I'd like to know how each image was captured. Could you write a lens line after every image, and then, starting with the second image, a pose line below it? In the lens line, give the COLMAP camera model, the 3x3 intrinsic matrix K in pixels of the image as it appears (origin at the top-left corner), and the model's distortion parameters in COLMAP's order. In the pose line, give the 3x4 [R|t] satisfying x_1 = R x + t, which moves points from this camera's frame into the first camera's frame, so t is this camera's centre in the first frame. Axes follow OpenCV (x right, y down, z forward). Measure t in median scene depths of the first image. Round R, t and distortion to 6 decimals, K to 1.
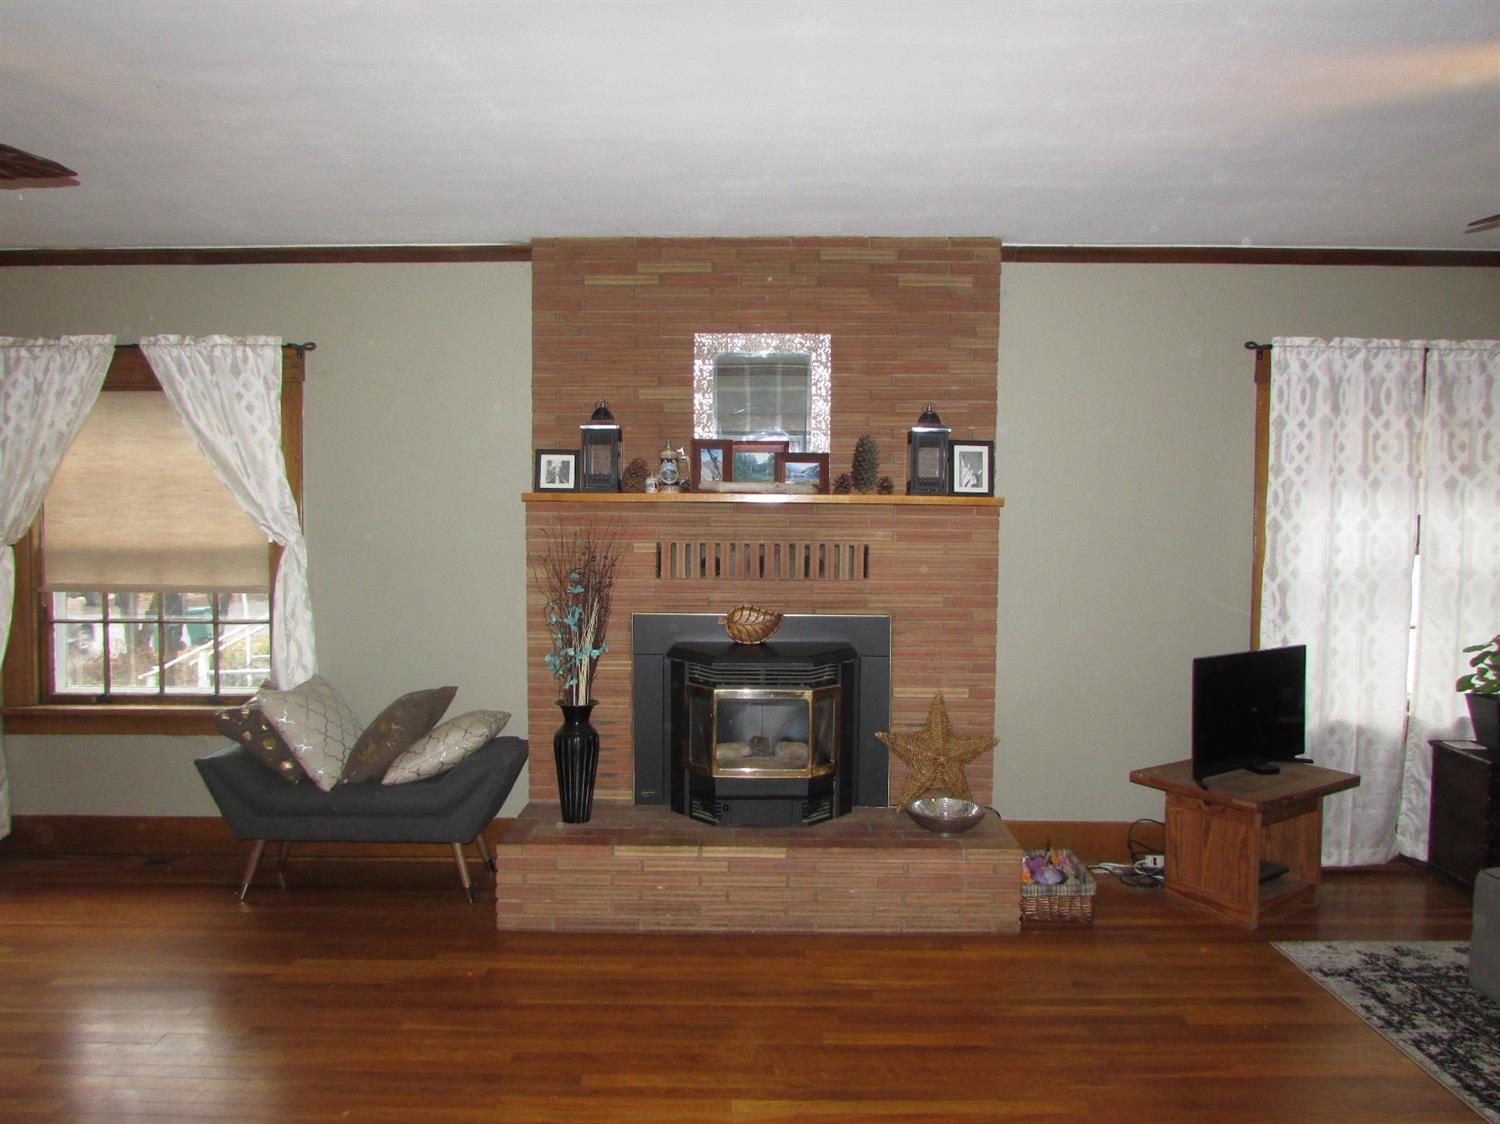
lens RADIAL K [[1070.9, 0, 751.6], [0, 1070.9, 563.6], [0, 0, 1]] dist [-0.008831, -0.002167]
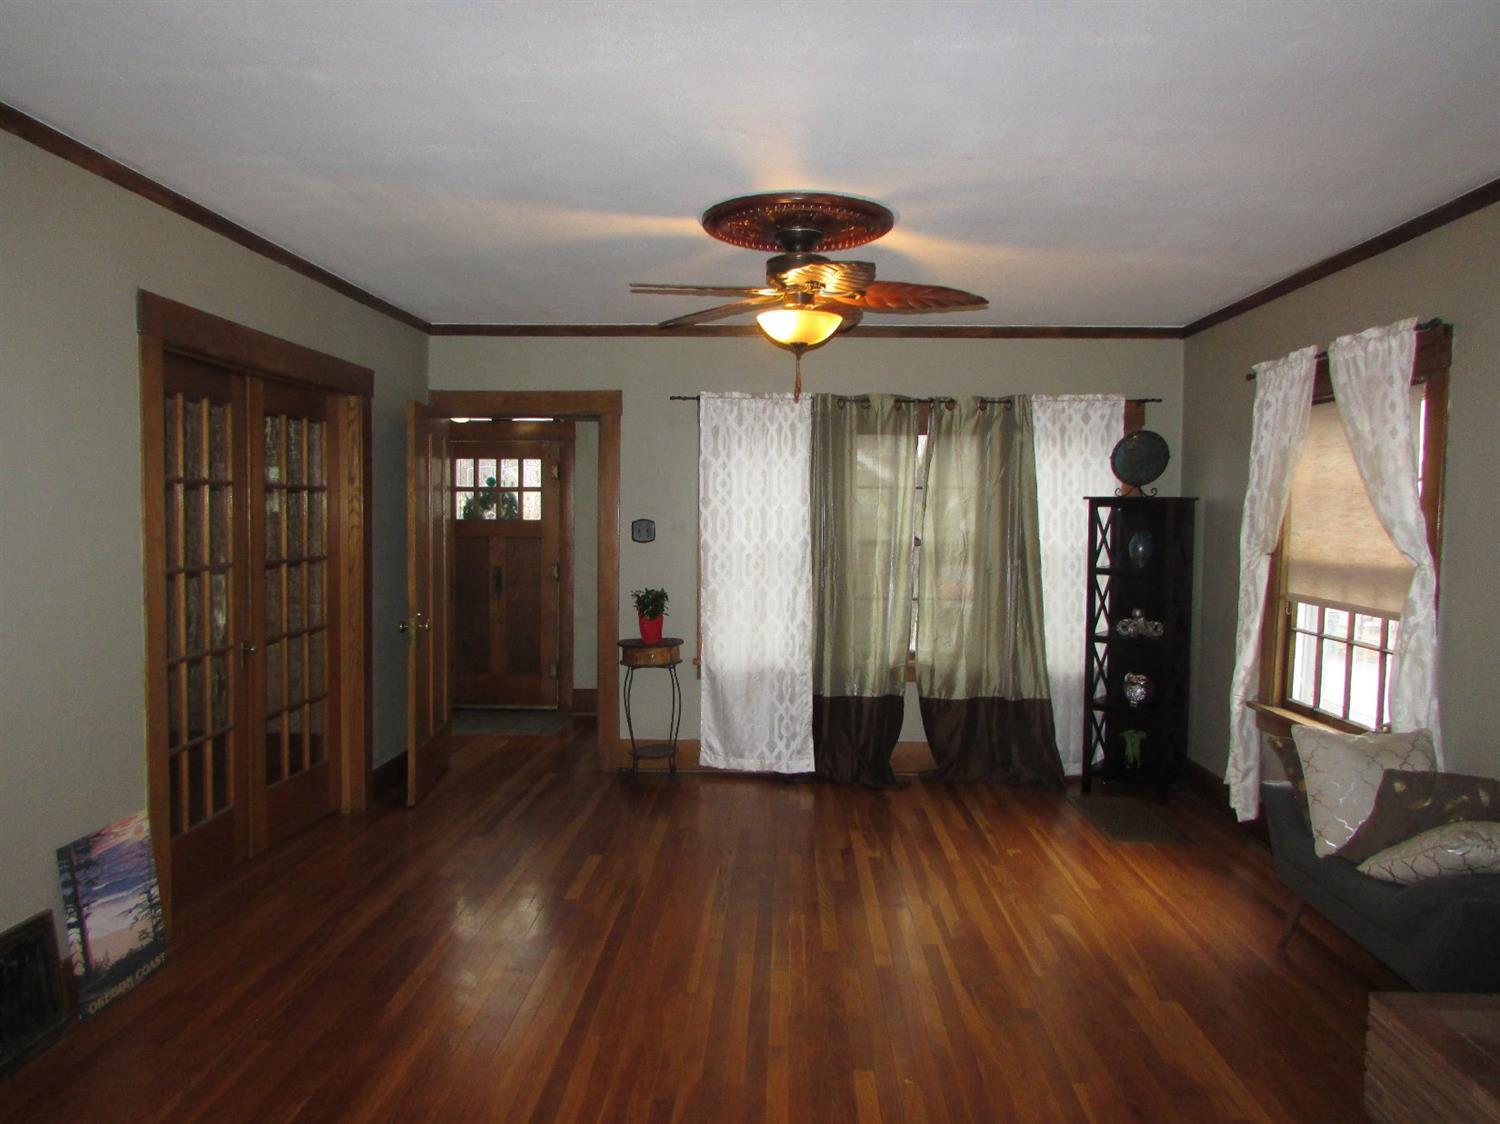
lens RADIAL K [[1070.9, 0, 751.9], [0, 1070.9, 561.6], [0, 0, 1]] dist [-0.008831, -0.002167]
pose [[-0.009889, 0.044453, -0.998963, 0.403666], [-0.071068, 0.996454, 0.045045, -0.022394], [0.997422, 0.071439, -0.006694, 0.501834]]
